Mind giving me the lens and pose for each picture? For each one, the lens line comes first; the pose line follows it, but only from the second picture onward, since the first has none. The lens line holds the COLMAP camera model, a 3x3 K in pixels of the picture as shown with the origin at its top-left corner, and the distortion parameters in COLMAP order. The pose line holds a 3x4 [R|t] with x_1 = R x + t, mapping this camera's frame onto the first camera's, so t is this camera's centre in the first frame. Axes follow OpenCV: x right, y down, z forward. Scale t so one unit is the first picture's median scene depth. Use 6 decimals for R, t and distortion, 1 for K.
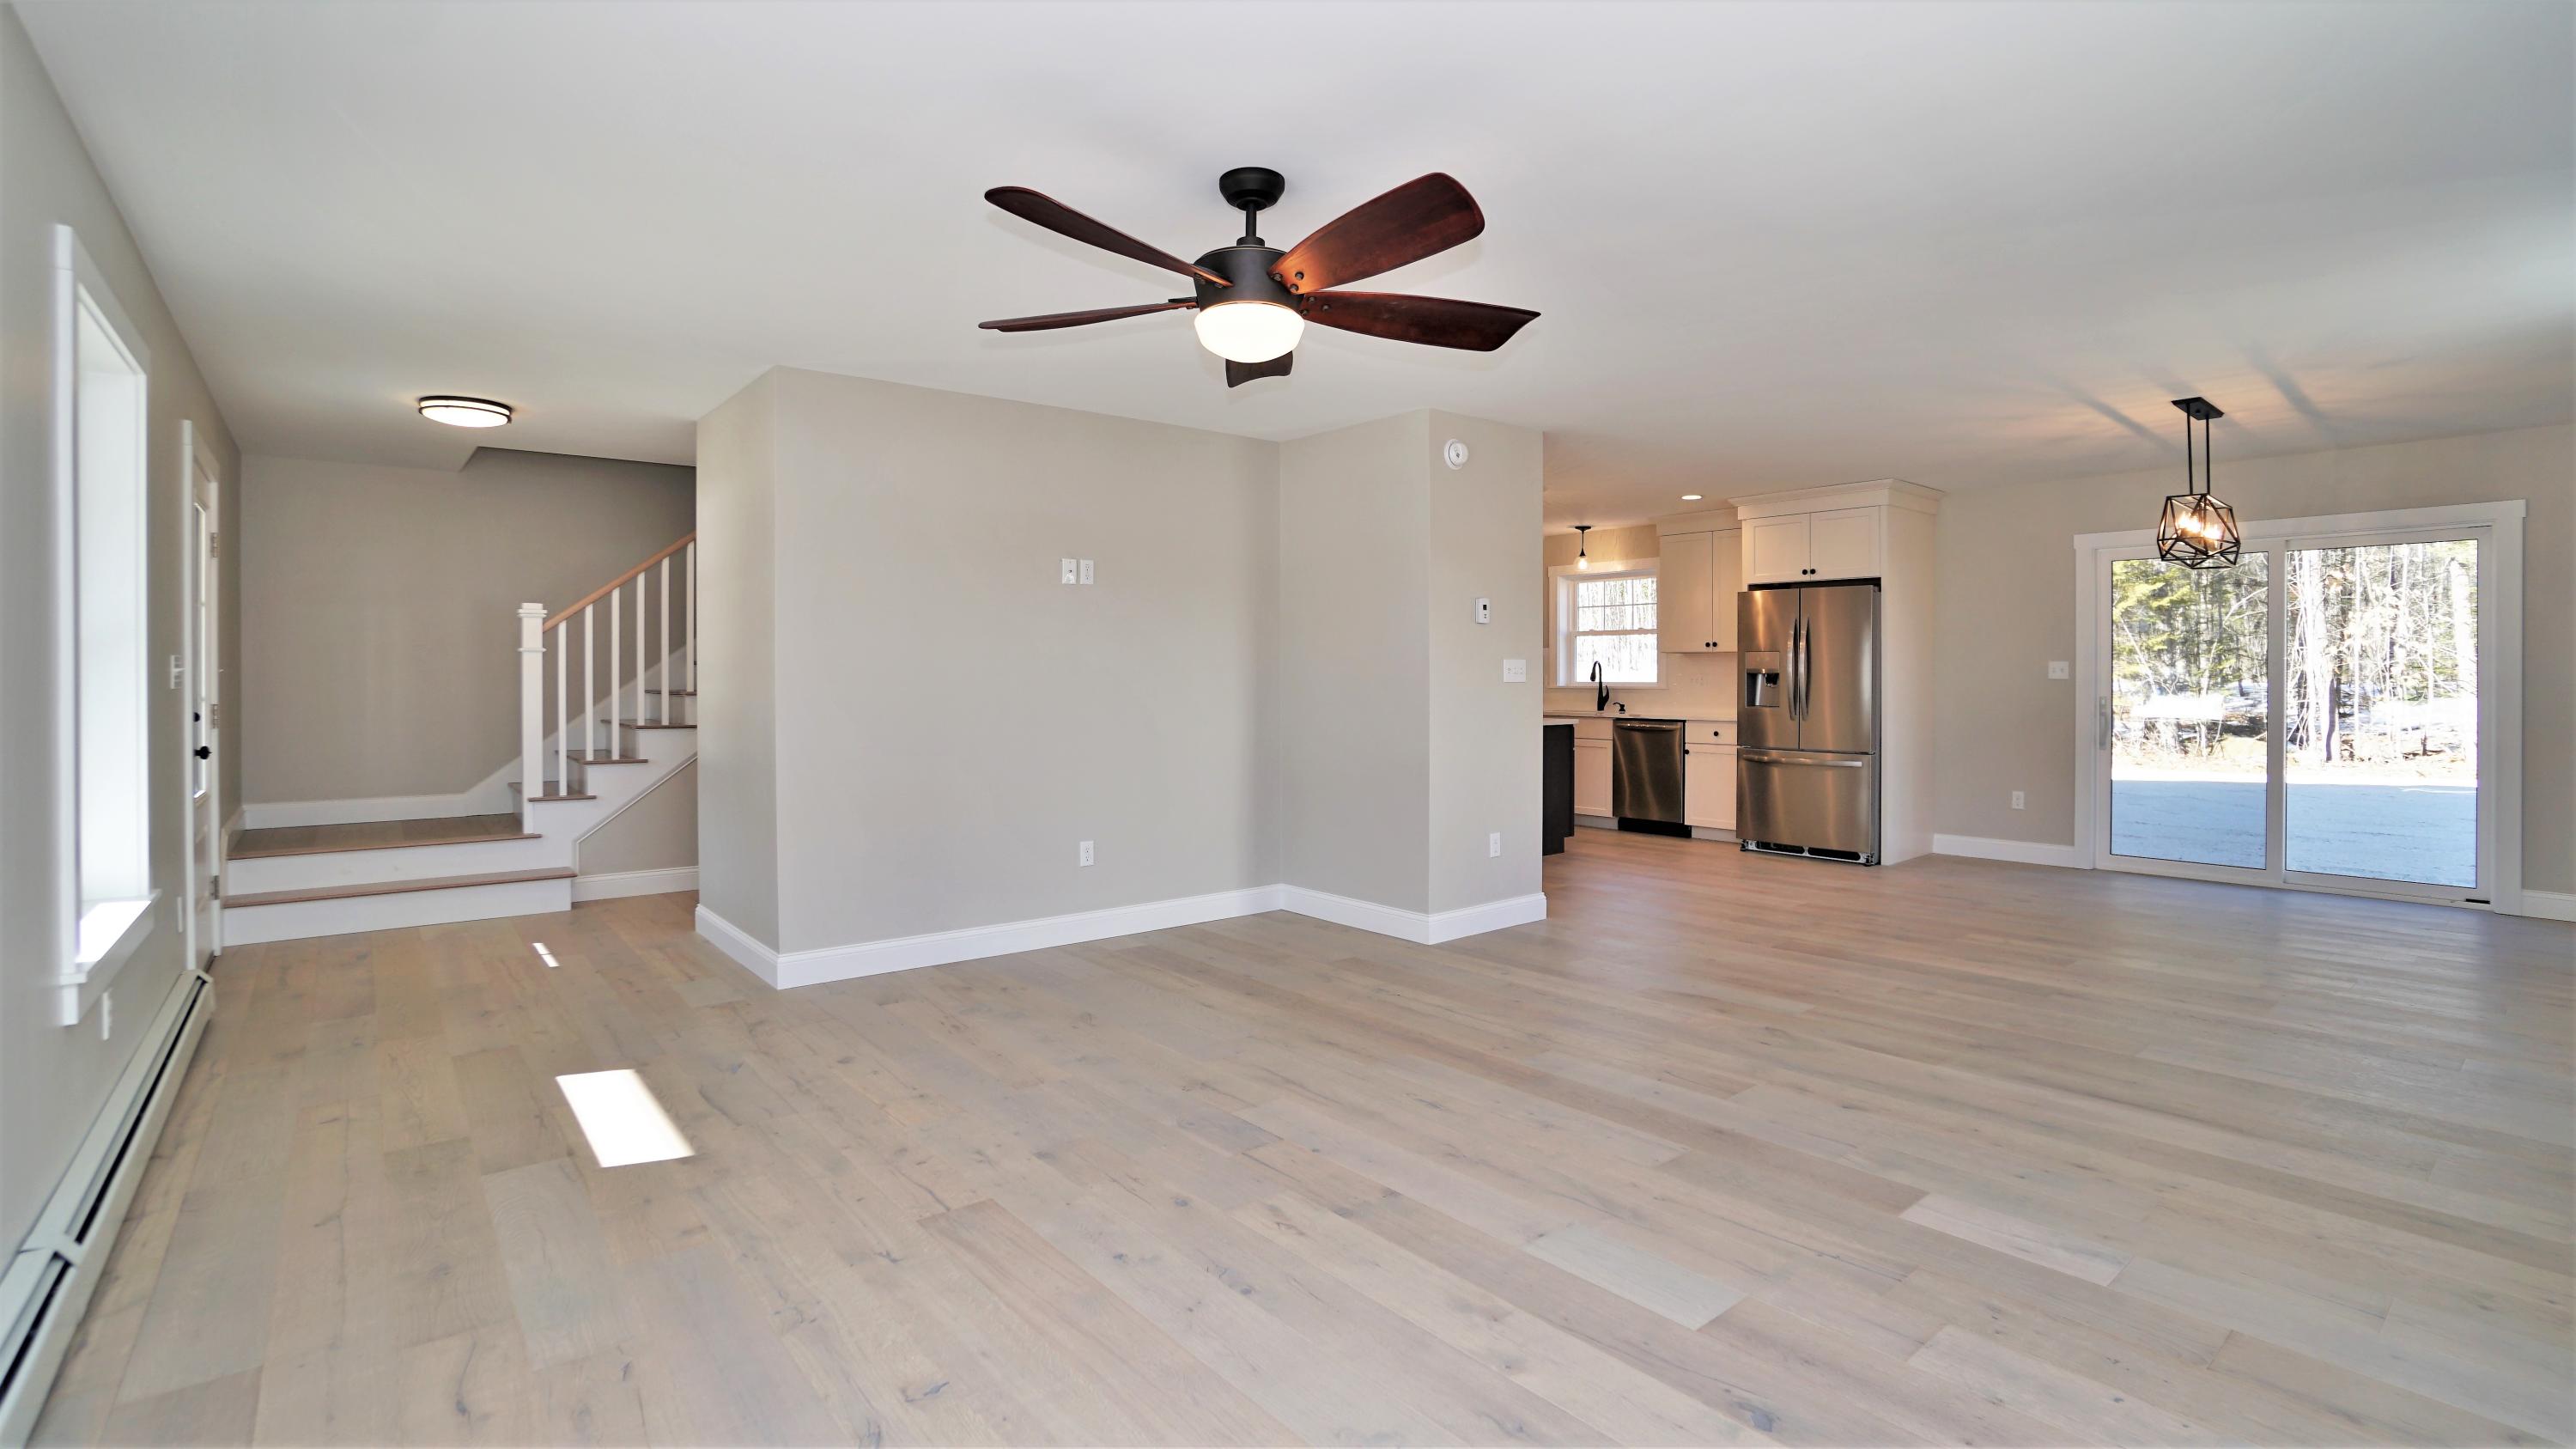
lens RADIAL K [[1143.0, 0, 1292.9], [0, 1143.0, 700.1], [0, 0, 1]] dist [-0.028779, 0.002171]
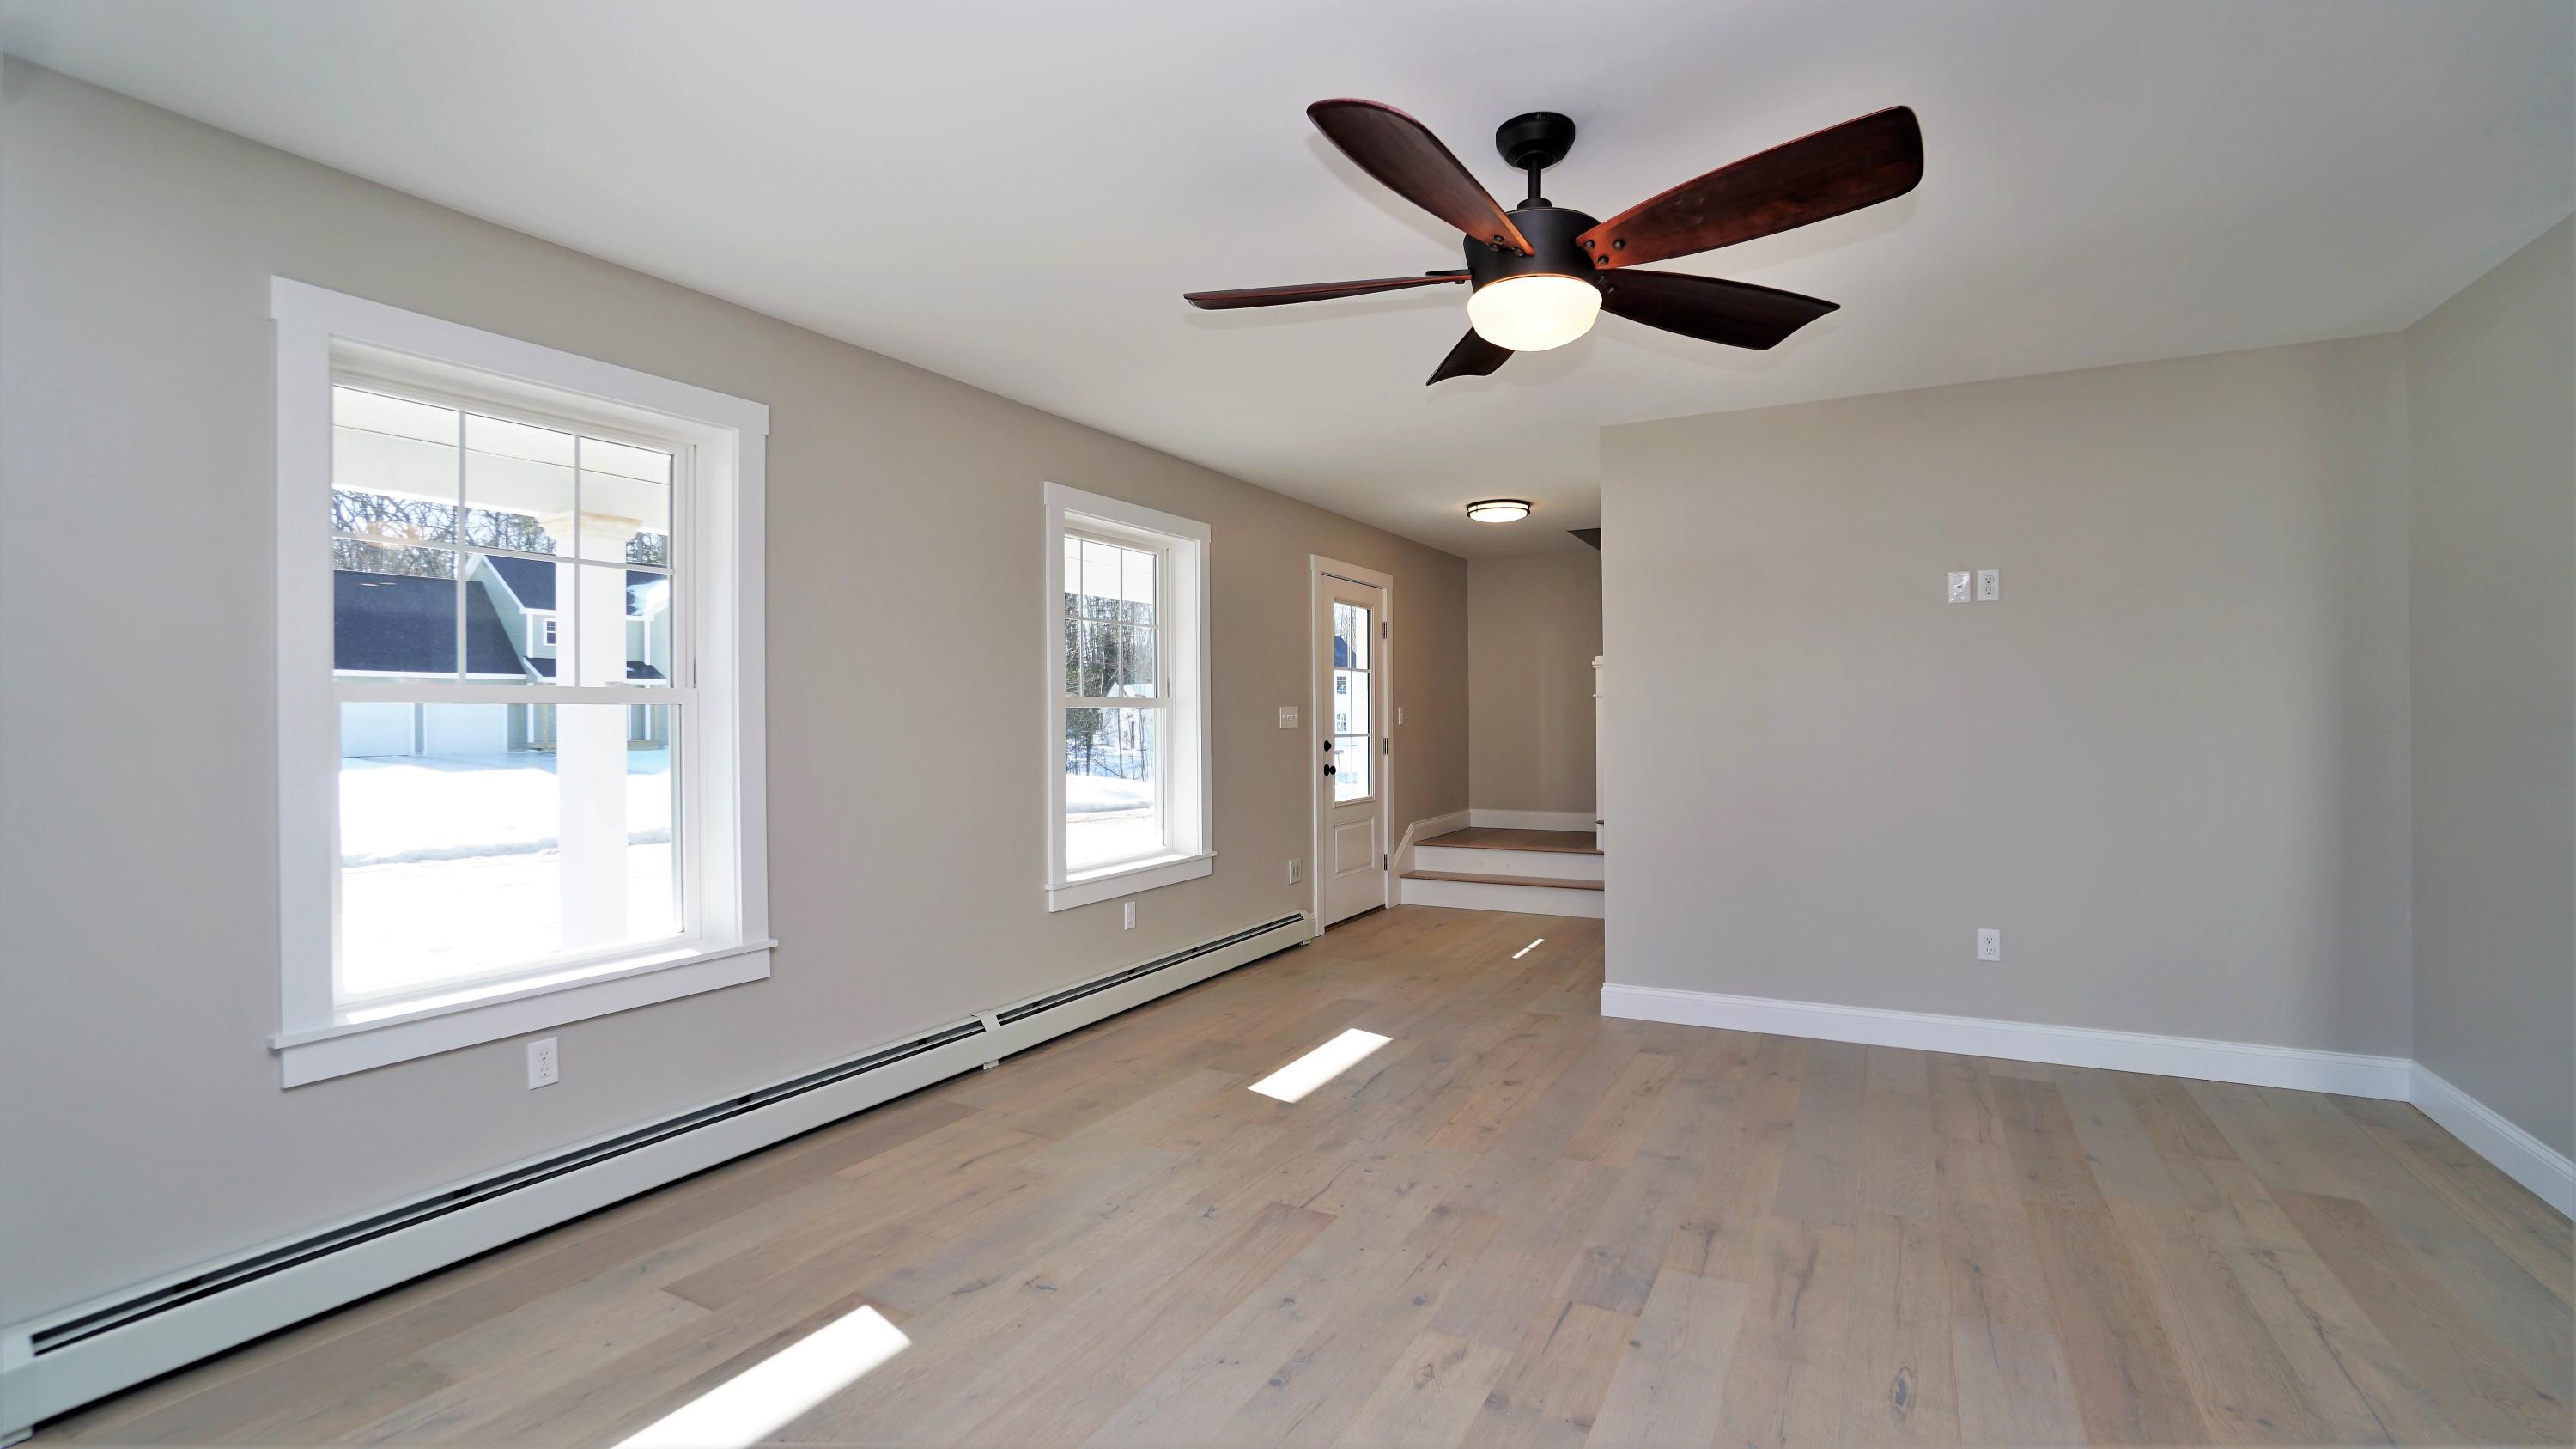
lens RADIAL K [[1143.0, 0, 1293.3], [0, 1143.0, 724.9], [0, 0, 1]] dist [-0.028779, 0.002171]
pose [[0.387658, 0.001499, -0.921802, 0.635162], [-0.008688, 0.999960, -0.002027, -0.017297], [0.921762, 0.008794, 0.387656, 0.492477]]
